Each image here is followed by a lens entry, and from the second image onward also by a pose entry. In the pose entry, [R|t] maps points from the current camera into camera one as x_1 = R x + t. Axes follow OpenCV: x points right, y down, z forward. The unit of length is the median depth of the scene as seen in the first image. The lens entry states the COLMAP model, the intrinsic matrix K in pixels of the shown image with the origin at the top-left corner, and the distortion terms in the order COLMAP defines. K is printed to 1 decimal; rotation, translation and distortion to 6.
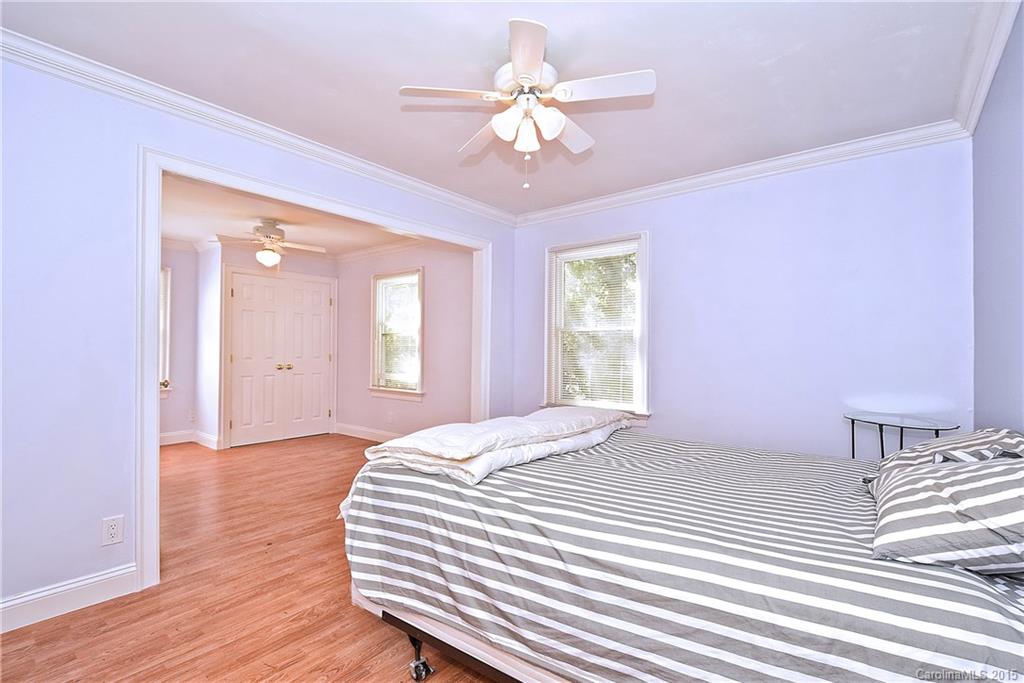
lens RADIAL K [[470.3, 0, 543.9], [0, 470.3, 348.1], [0, 0, 1]] dist [0.000632, 0.000019]
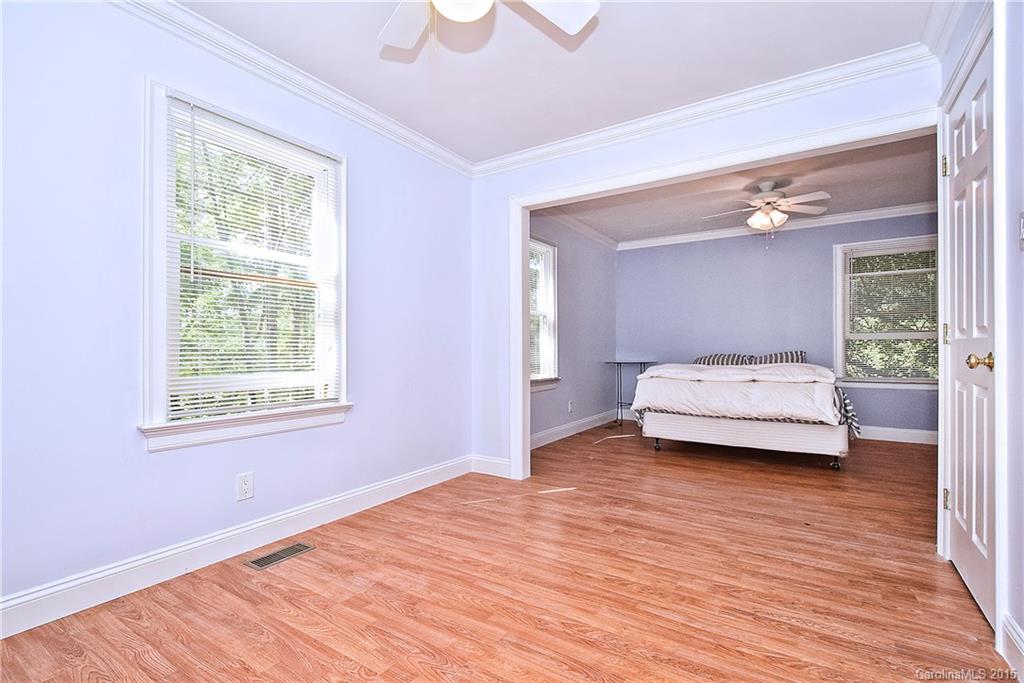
lens RADIAL K [[471.4, 0, 489.3], [0, 471.4, 352.5], [0, 0, 1]] dist [0.001833, 0.000110]
pose [[-0.025649, -0.012486, 0.999593, -0.769286], [-0.000335, 0.999922, 0.012481, 0.032328], [-0.999671, -0.000015, -0.025652, 0.848816]]
